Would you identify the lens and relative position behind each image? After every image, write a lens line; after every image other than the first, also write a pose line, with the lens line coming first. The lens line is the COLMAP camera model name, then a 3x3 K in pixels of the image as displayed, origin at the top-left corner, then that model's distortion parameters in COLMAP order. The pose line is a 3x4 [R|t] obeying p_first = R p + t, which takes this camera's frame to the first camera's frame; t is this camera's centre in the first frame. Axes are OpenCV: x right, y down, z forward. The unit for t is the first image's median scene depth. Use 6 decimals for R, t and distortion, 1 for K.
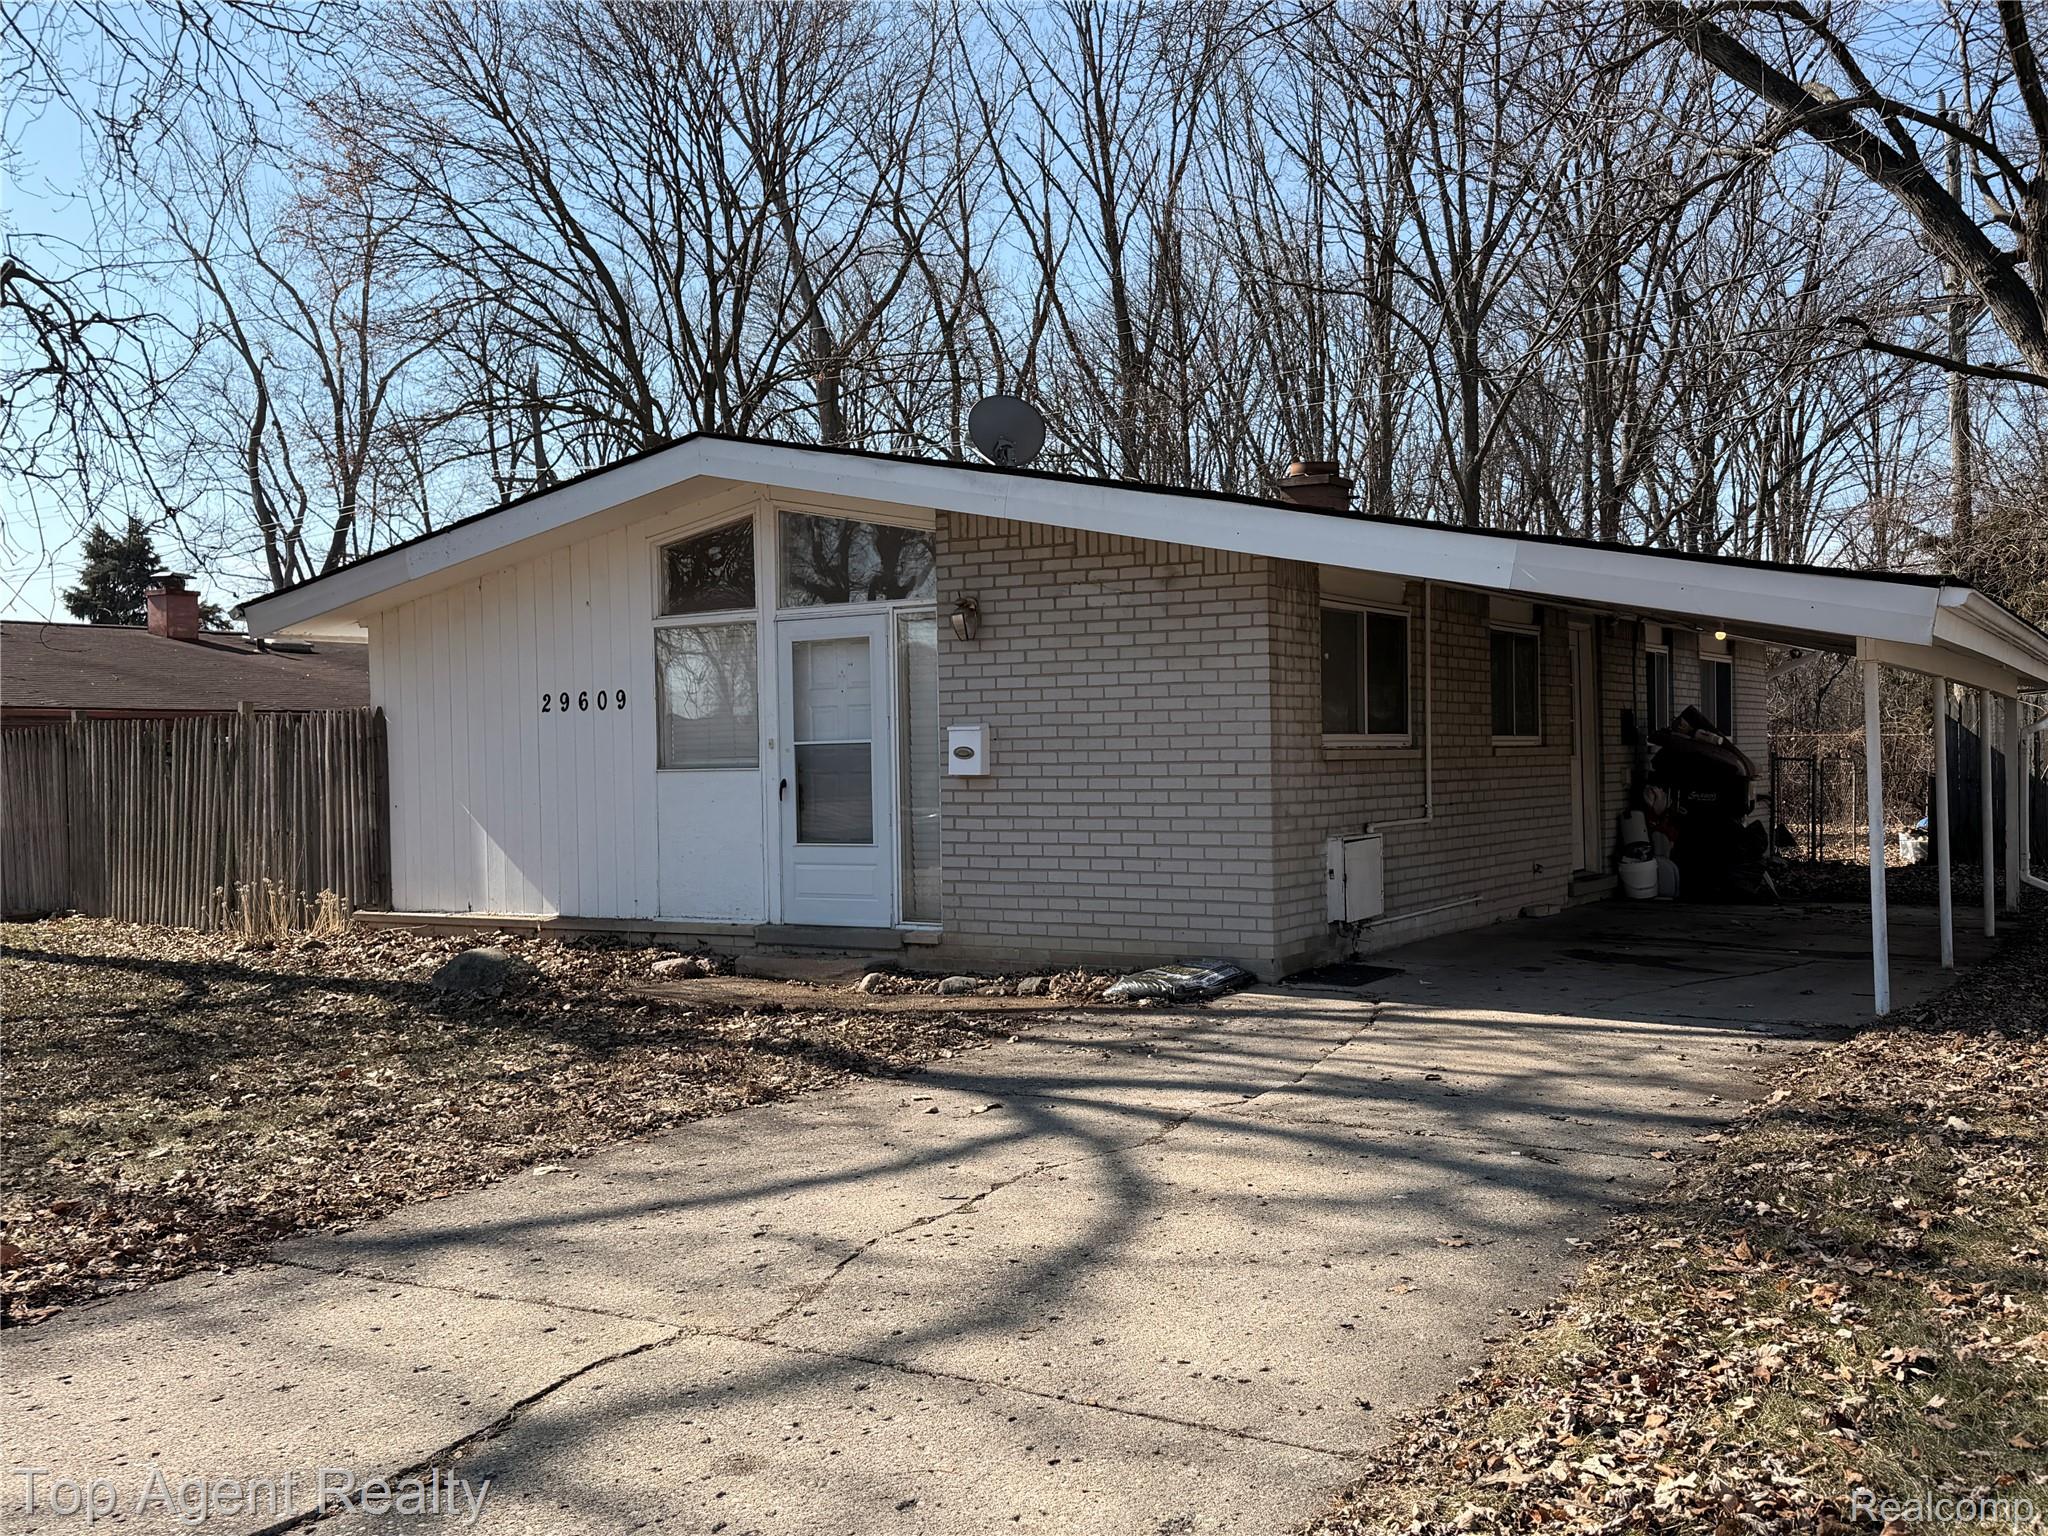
lens RADIAL K [[1929.5, 0, 1024.5], [0, 1929.5, 763.6], [0, 0, 1]] dist [0.064442, 0.000000]
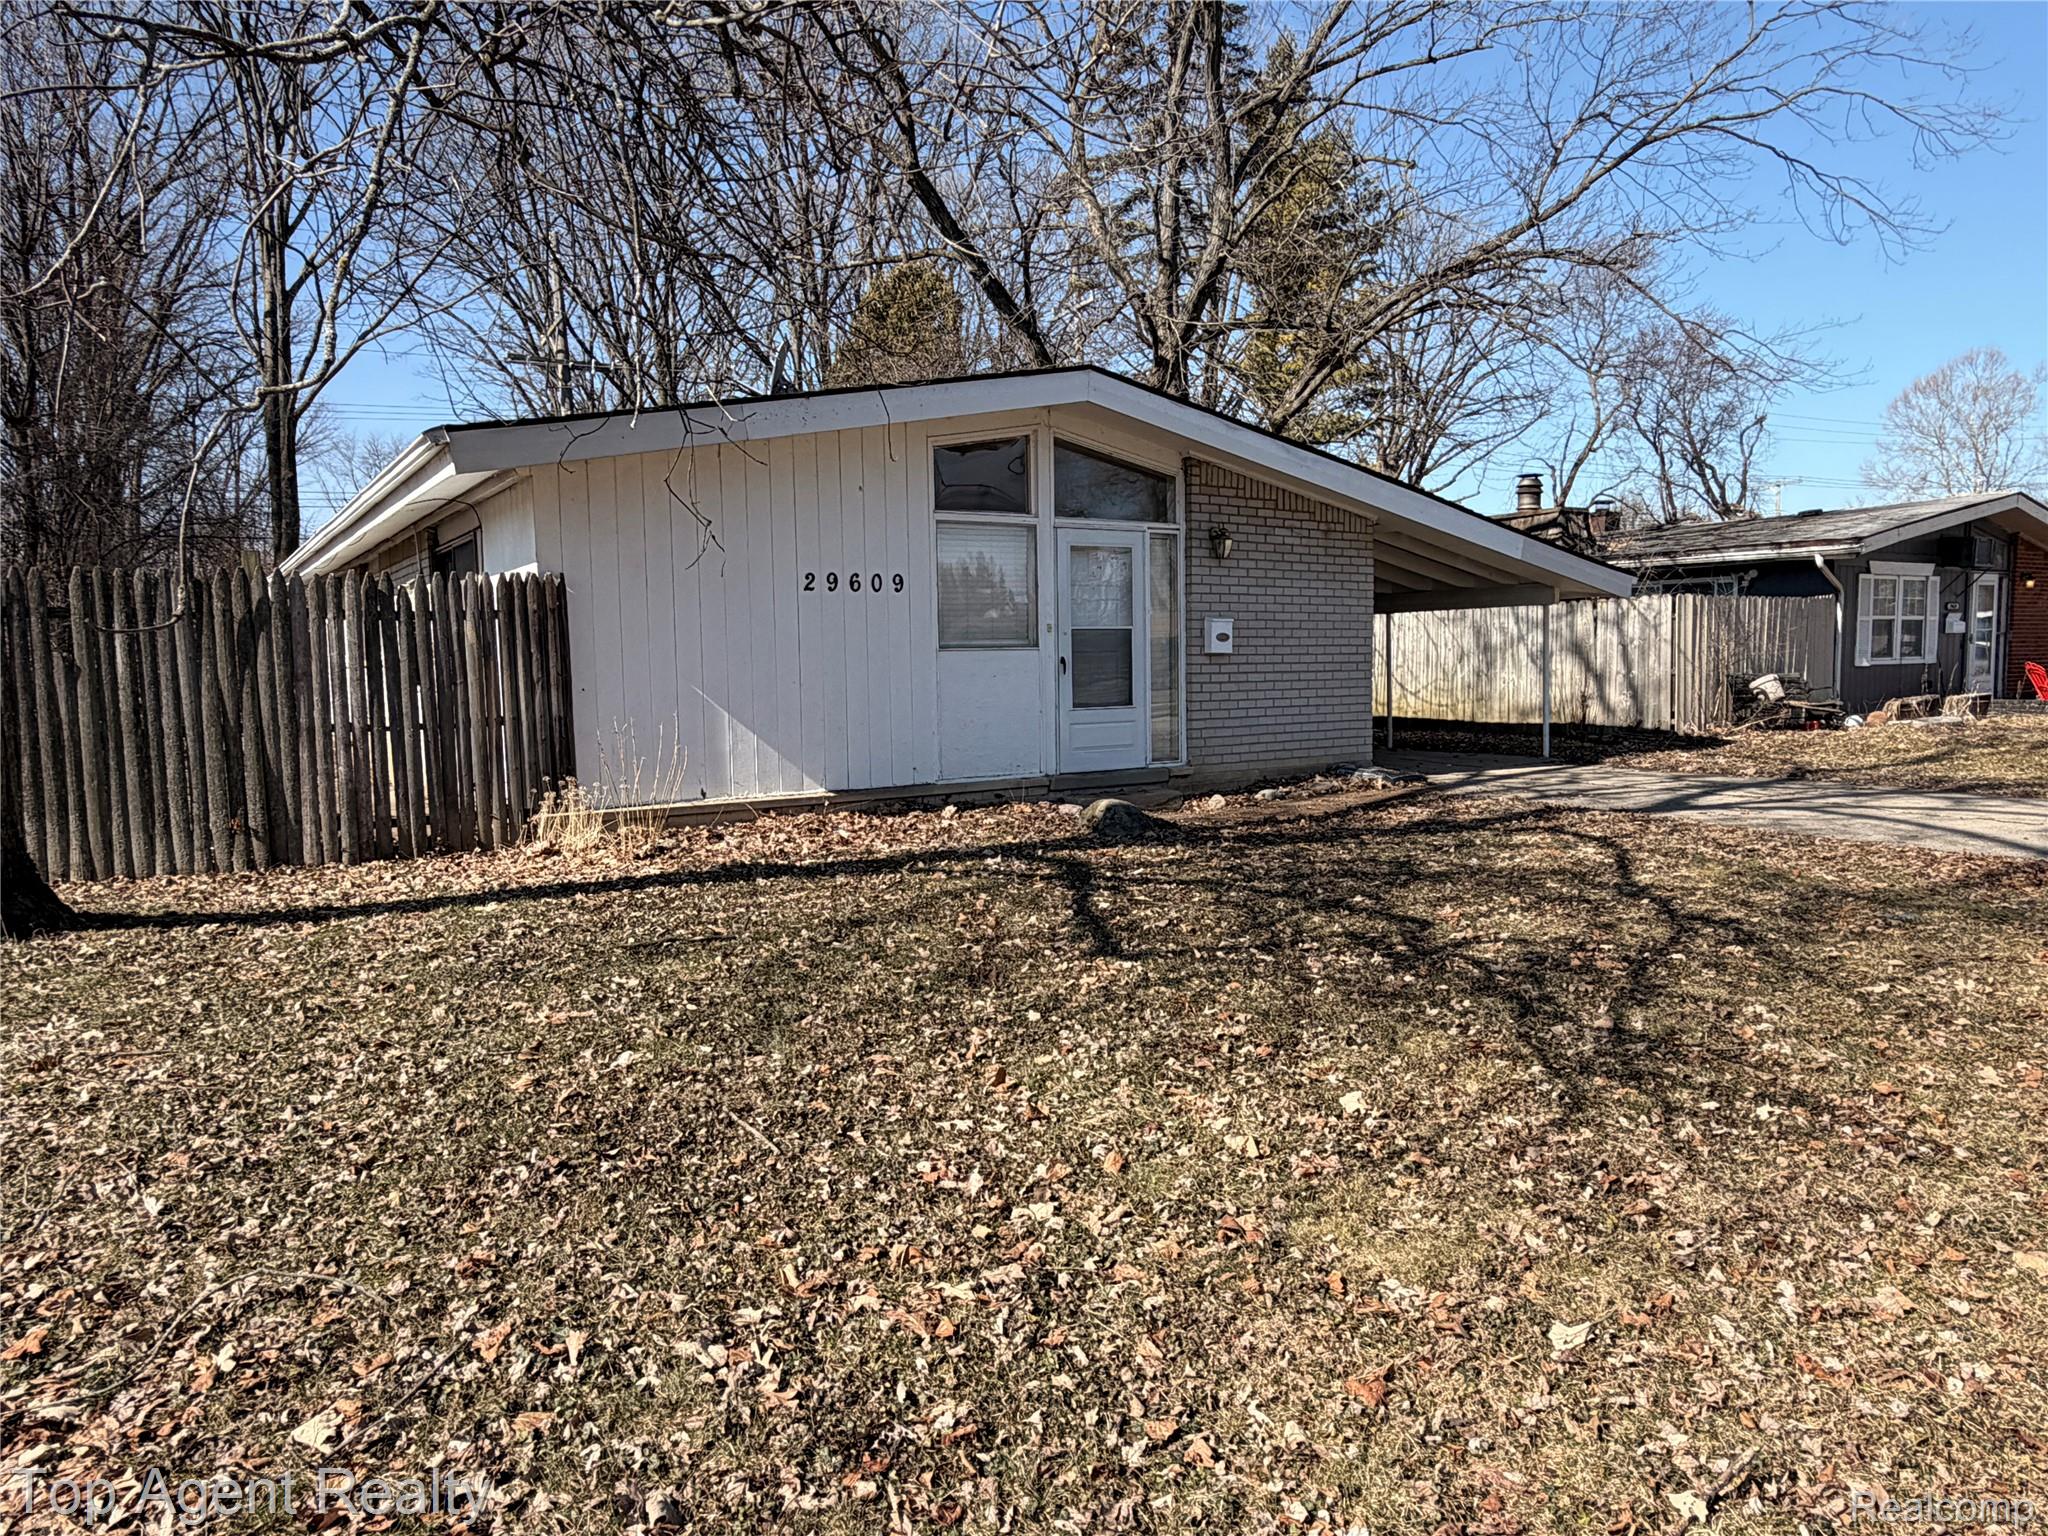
lens RADIAL K [[1347.0, 0, 1021.4], [0, 1347.0, 768.2], [0, 0, 1]] dist [0.008145, 0.001308]
pose [[0.404599, -0.061945, 0.912394, -0.924424], [0.009294, 0.997930, 0.063631, 0.023899], [-0.914447, -0.017265, 0.404337, 0.670882]]
